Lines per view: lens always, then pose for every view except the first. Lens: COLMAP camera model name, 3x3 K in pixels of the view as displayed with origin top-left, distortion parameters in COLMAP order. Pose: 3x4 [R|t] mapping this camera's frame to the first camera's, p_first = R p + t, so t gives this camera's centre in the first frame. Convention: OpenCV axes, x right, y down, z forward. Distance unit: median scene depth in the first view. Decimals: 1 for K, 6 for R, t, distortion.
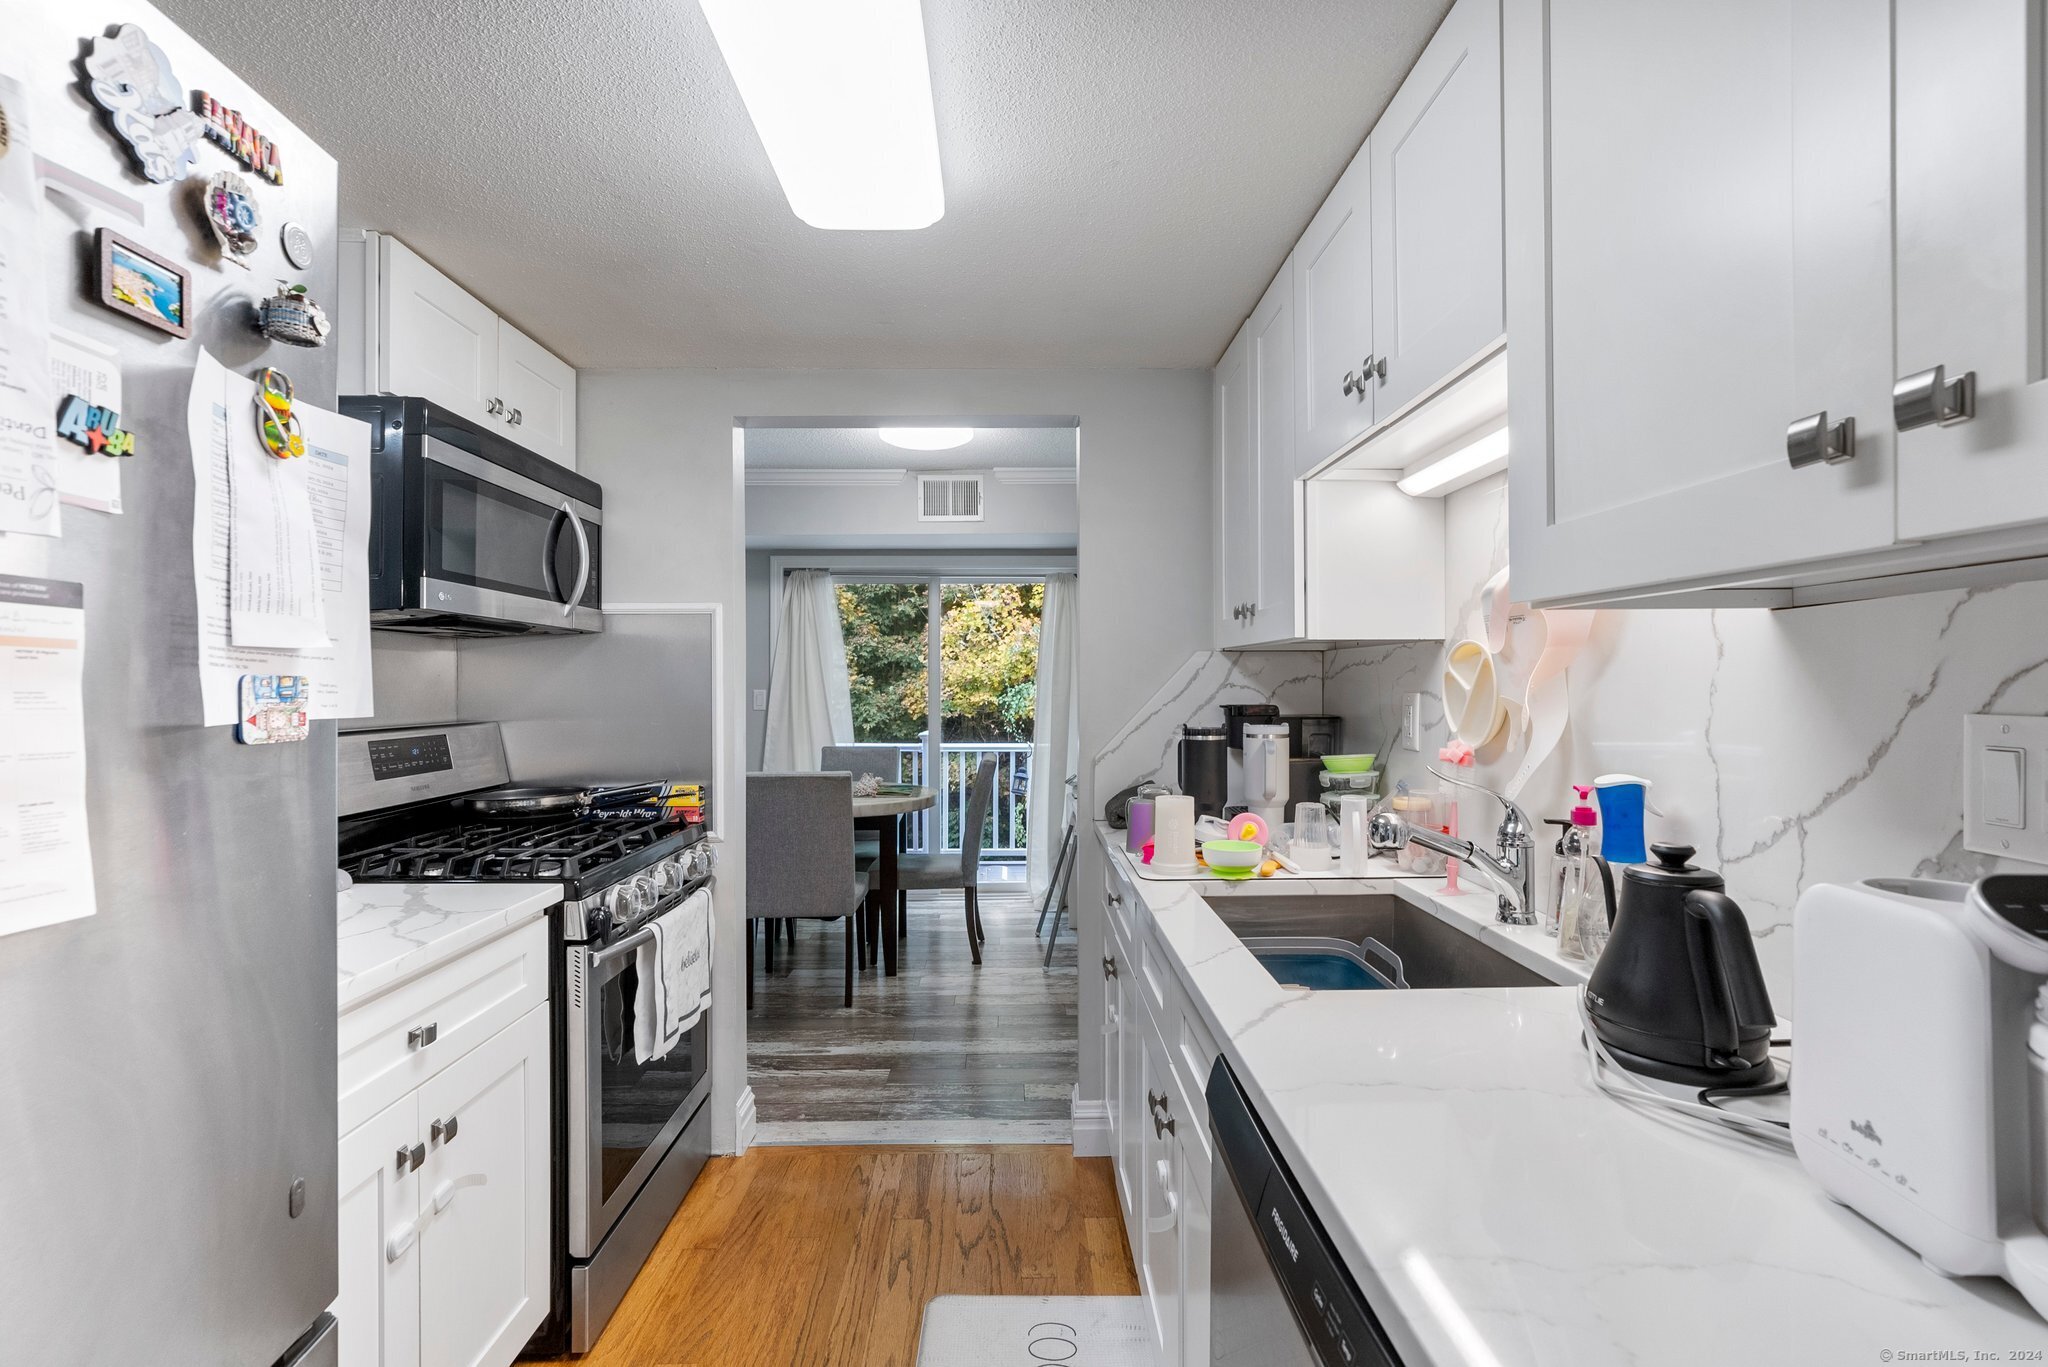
lens RADIAL K [[931.2, 0, 1021.9], [0, 931.2, 675.0], [0, 0, 1]] dist [-0.016220, 0.008241]
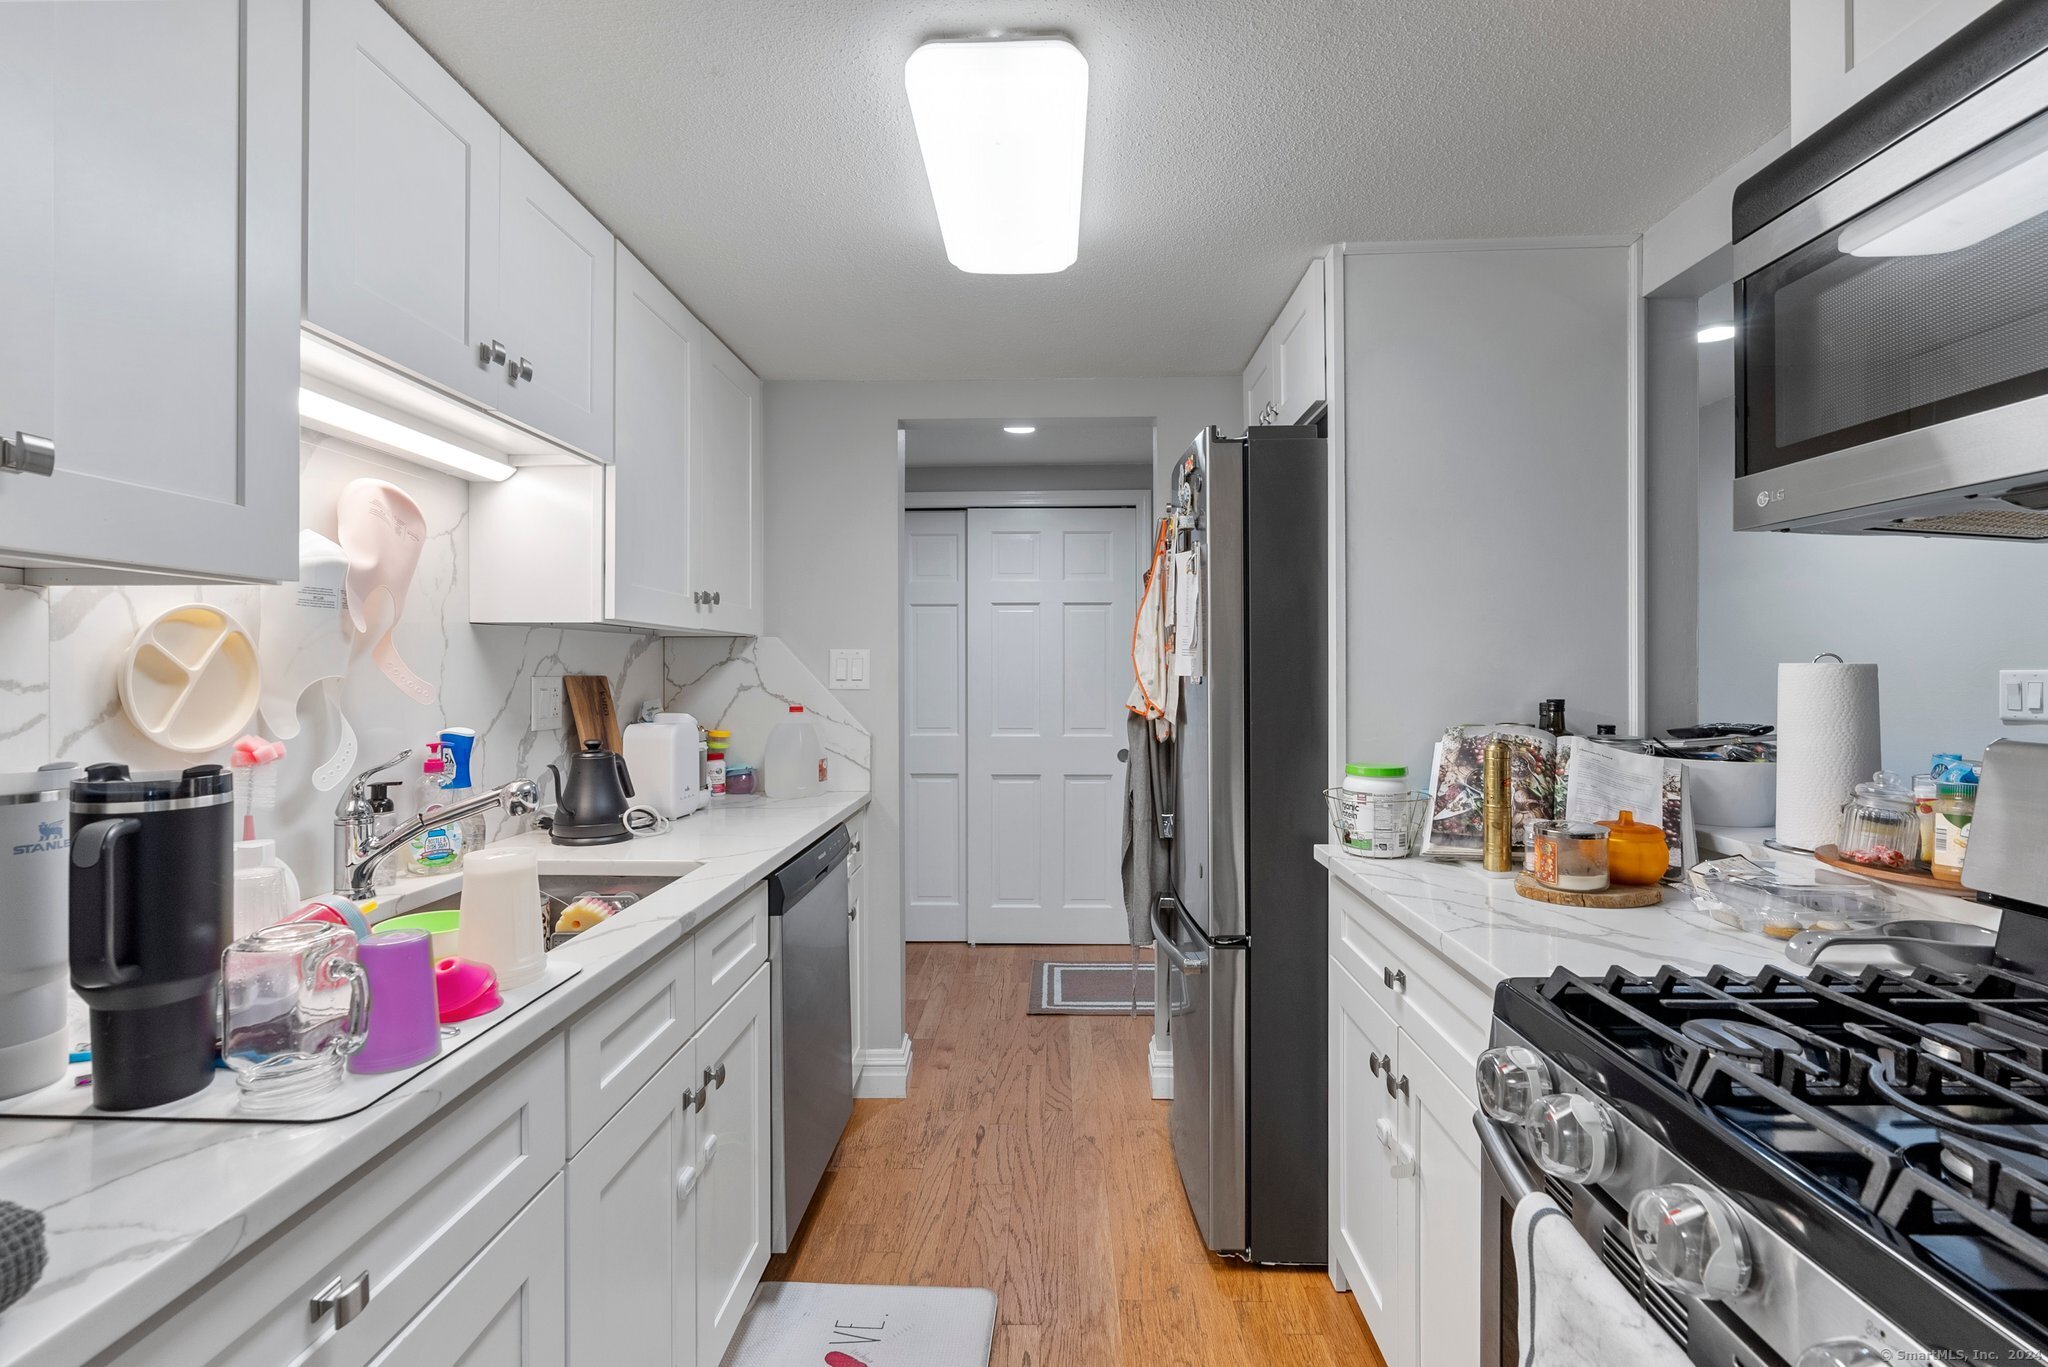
lens RADIAL K [[931.2, 0, 1021.9], [0, 931.2, 675.0], [0, 0, 1]] dist [-0.016220, 0.008241]
pose [[-0.998768, 0.004156, 0.049454, -0.139923], [0.004036, 0.999989, -0.002536, 0.015740], [-0.049464, -0.002333, -0.998773, 1.124381]]
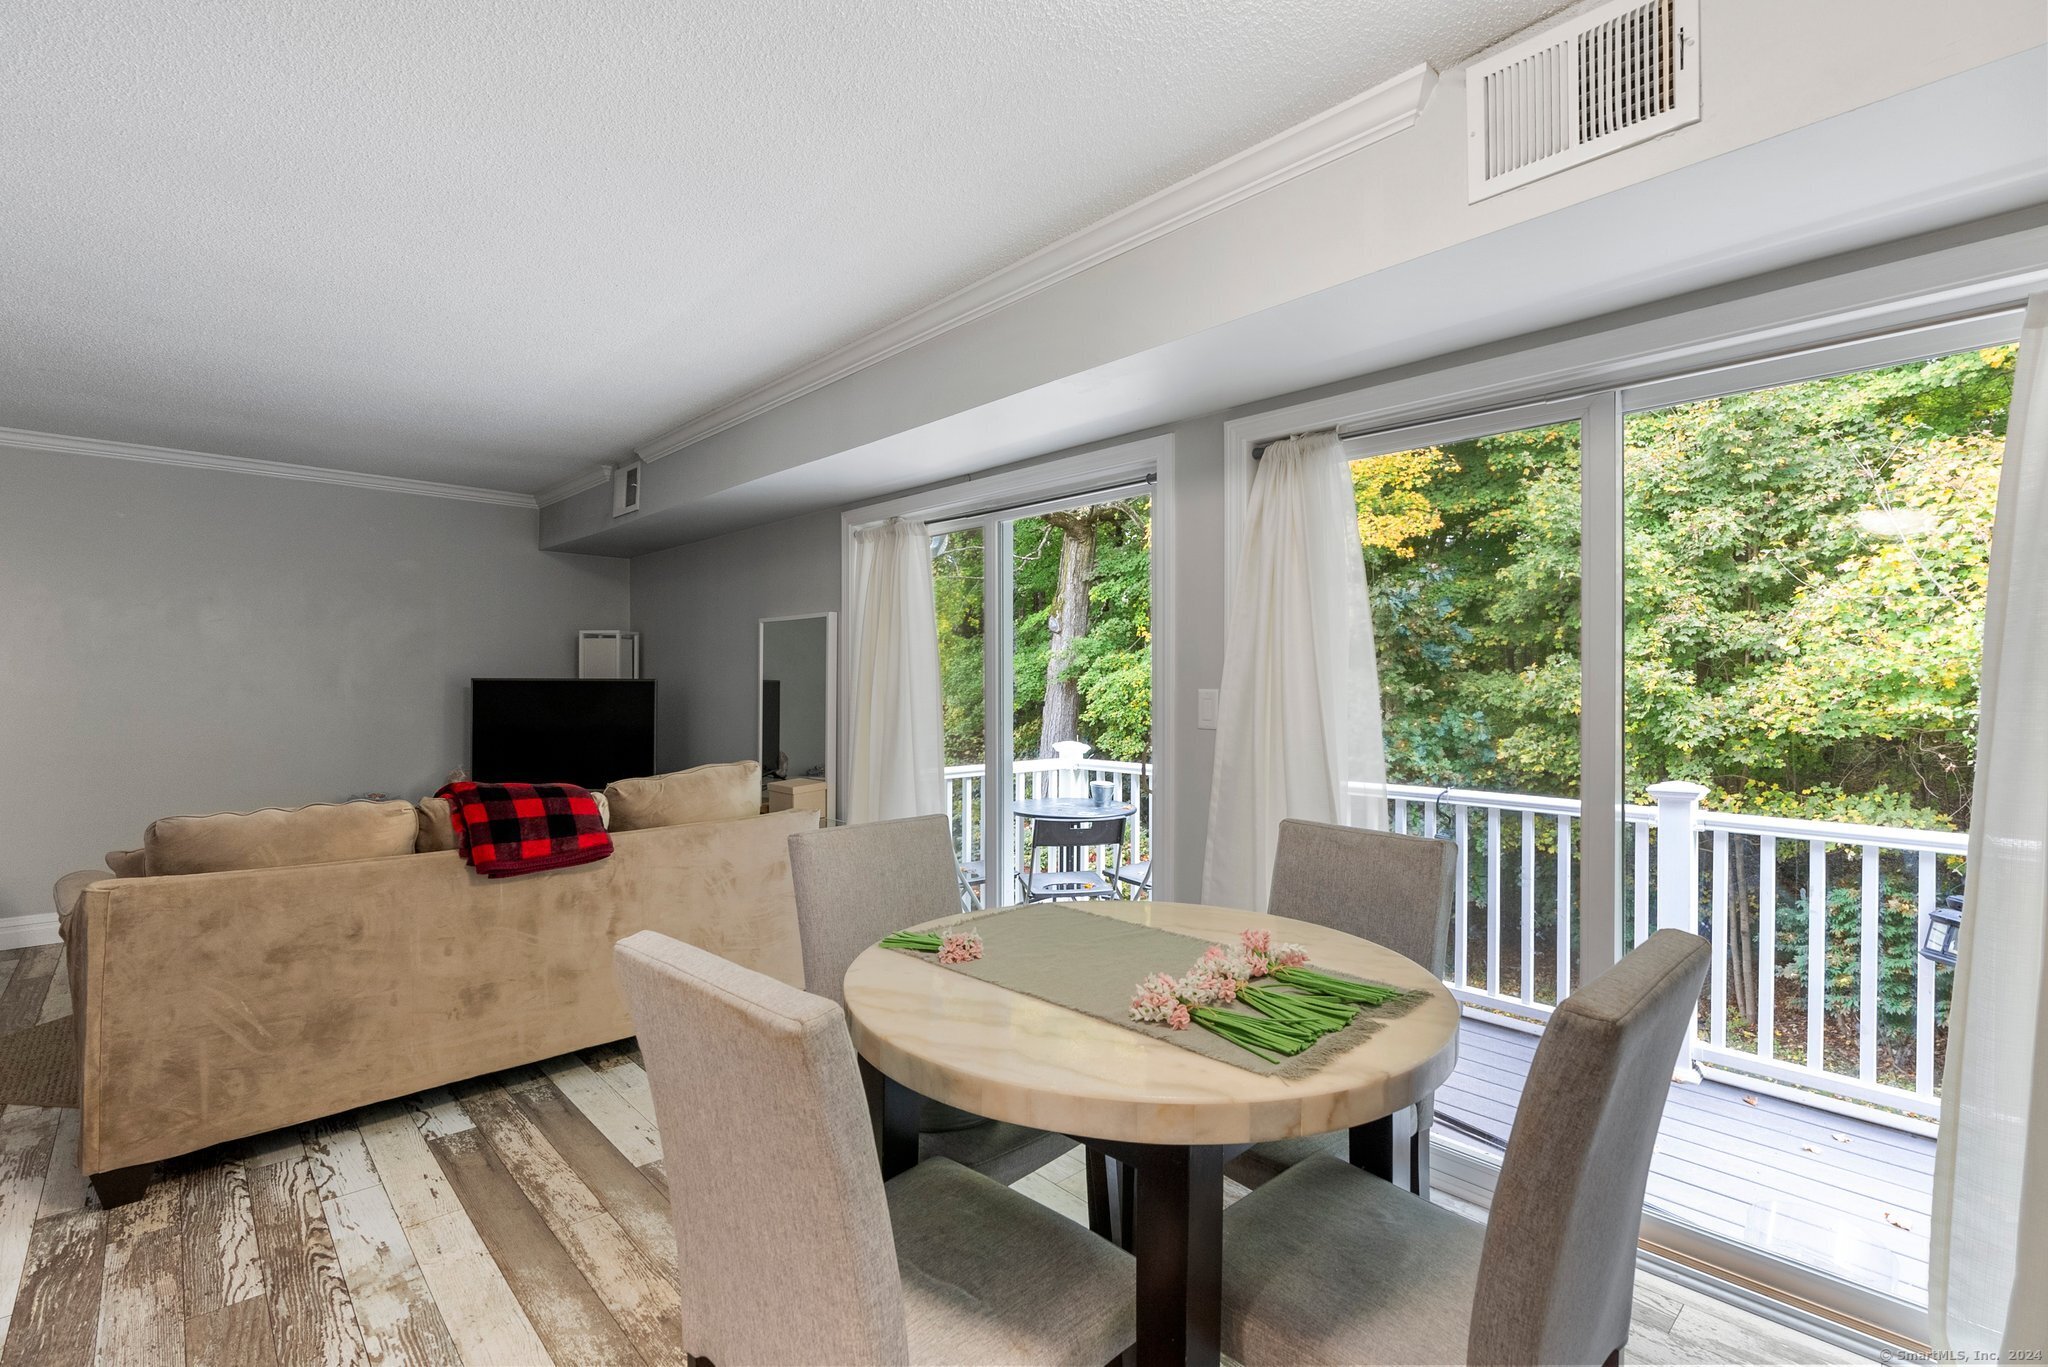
lens RADIAL K [[929.1, 0, 1026.9], [0, 929.1, 684.4], [0, 0, 1]] dist [-0.005860, 0.000154]
pose [[0.673777, 0.005654, -0.738913, 0.063278], [0.002536, 0.999947, 0.009963, 0.018086], [0.738930, -0.008587, 0.673727, 1.279902]]
